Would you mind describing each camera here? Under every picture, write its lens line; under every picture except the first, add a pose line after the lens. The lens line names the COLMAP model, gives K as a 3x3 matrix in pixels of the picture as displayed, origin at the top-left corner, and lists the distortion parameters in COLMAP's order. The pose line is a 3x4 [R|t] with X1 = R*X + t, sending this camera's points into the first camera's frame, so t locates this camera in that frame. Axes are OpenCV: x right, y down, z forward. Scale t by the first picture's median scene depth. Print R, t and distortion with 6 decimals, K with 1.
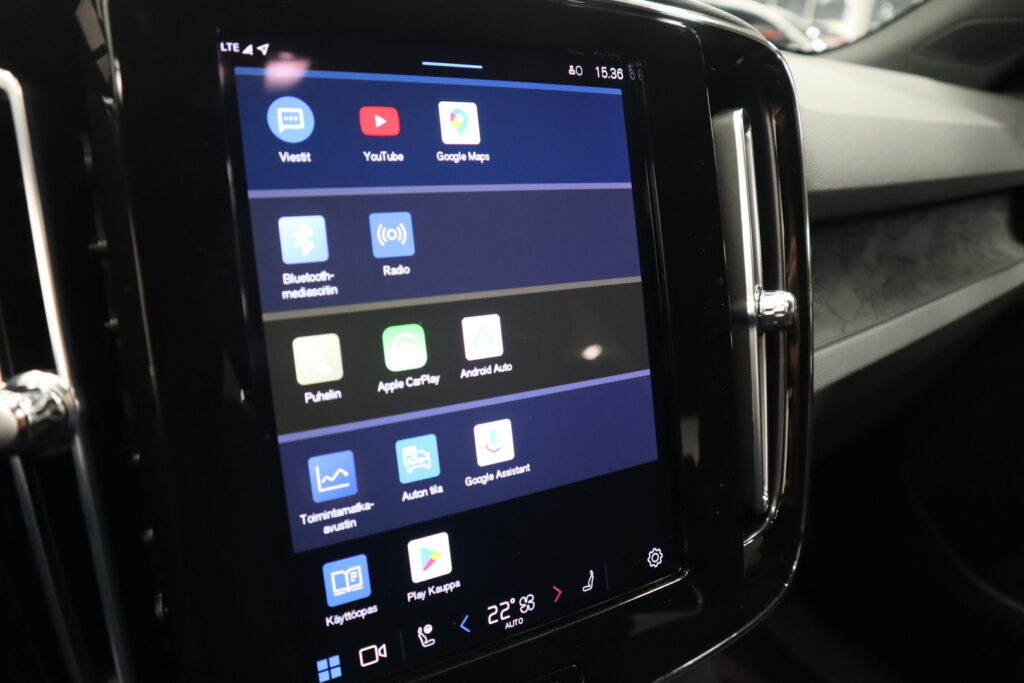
lens RADIAL K [[709.5, 0, 512.0], [0, 709.5, 341.5], [0, 0, 1]] dist [-0.142050, 0.078065]
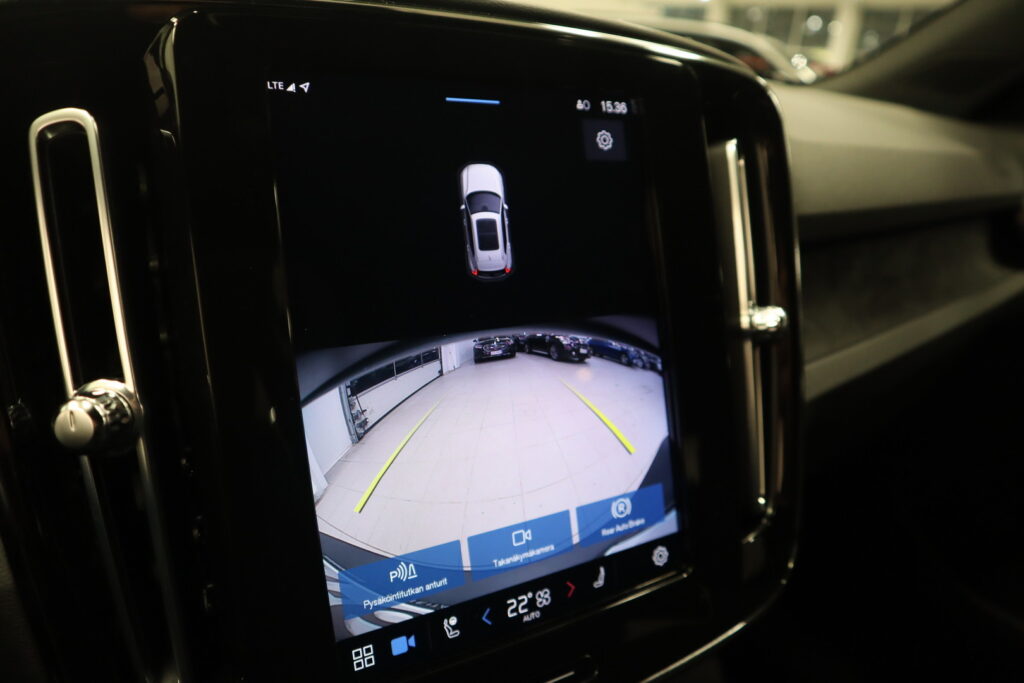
lens RADIAL K [[713.7, 0, 512.0], [0, 713.7, 341.5], [0, 0, 1]] dist [-0.123878, 0.077373]
pose [[0.999866, -0.005584, 0.015372, -0.040911], [0.006087, 0.999442, -0.032834, 0.017029], [-0.015180, 0.032924, 0.999343, -0.093477]]
